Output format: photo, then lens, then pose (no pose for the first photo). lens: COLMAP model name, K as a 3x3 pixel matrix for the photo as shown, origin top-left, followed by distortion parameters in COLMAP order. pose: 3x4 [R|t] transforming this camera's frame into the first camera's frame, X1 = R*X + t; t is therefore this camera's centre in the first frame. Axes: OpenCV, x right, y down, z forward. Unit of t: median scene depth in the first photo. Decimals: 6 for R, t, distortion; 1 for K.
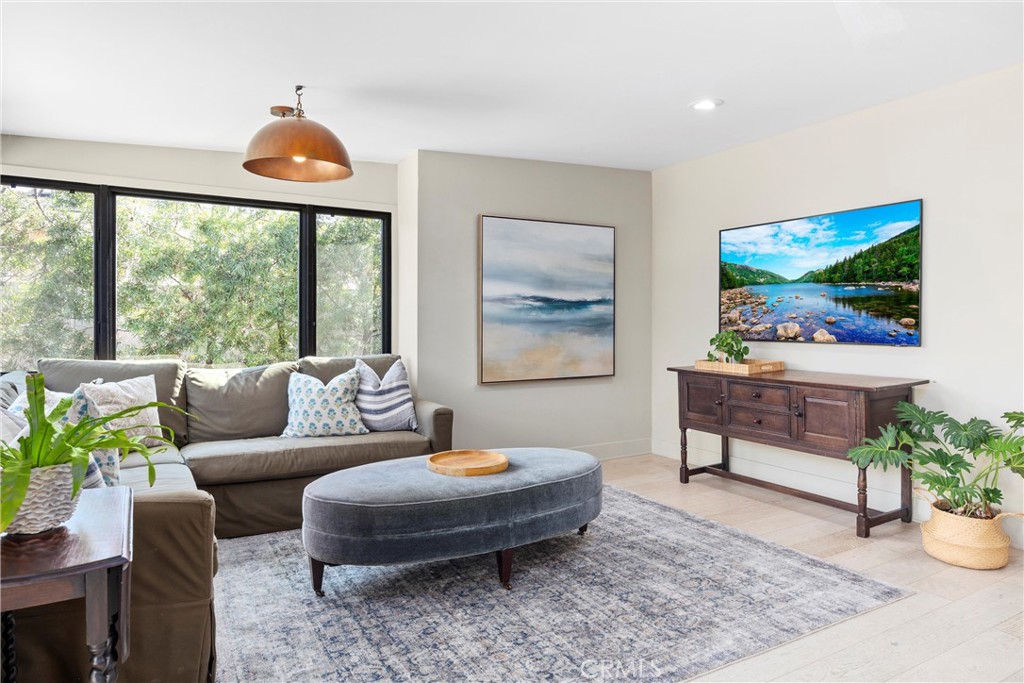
lens RADIAL K [[624.5, 0, 486.5], [0, 624.5, 340.0], [0, 0, 1]] dist [-0.005906, -0.001377]
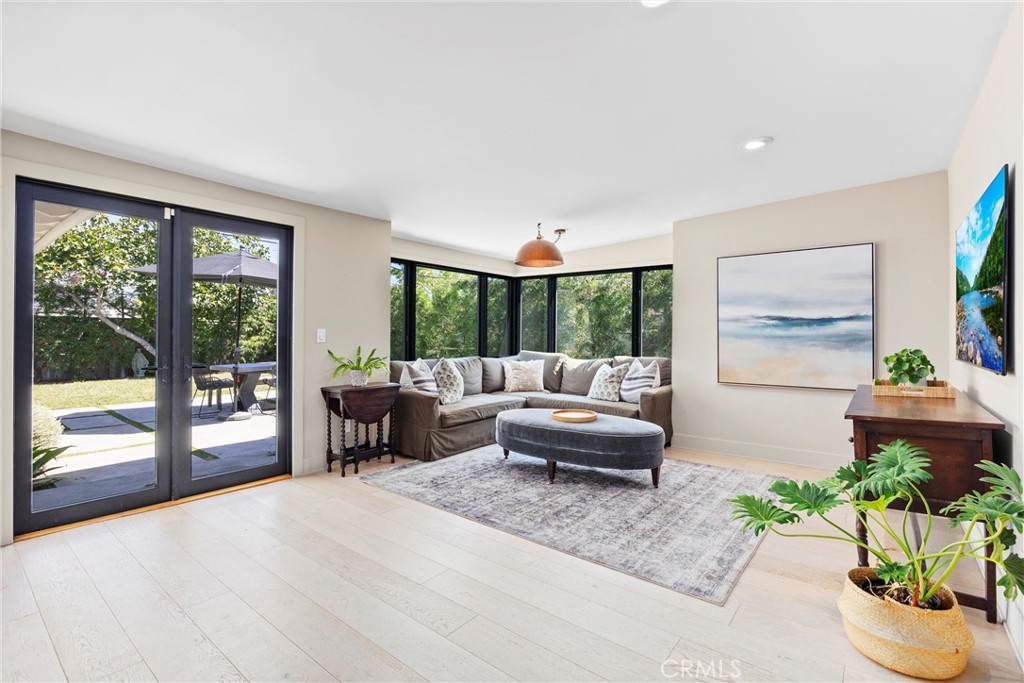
lens RADIAL K [[460.9, 0, 539.5], [0, 460.9, 332.7], [0, 0, 1]] dist [-0.003288, -0.000947]
pose [[0.412494, -0.001956, -0.910958, 1.027955], [-0.032503, 0.999329, -0.016863, -0.011639], [0.910380, 0.036565, 0.412154, 0.334445]]
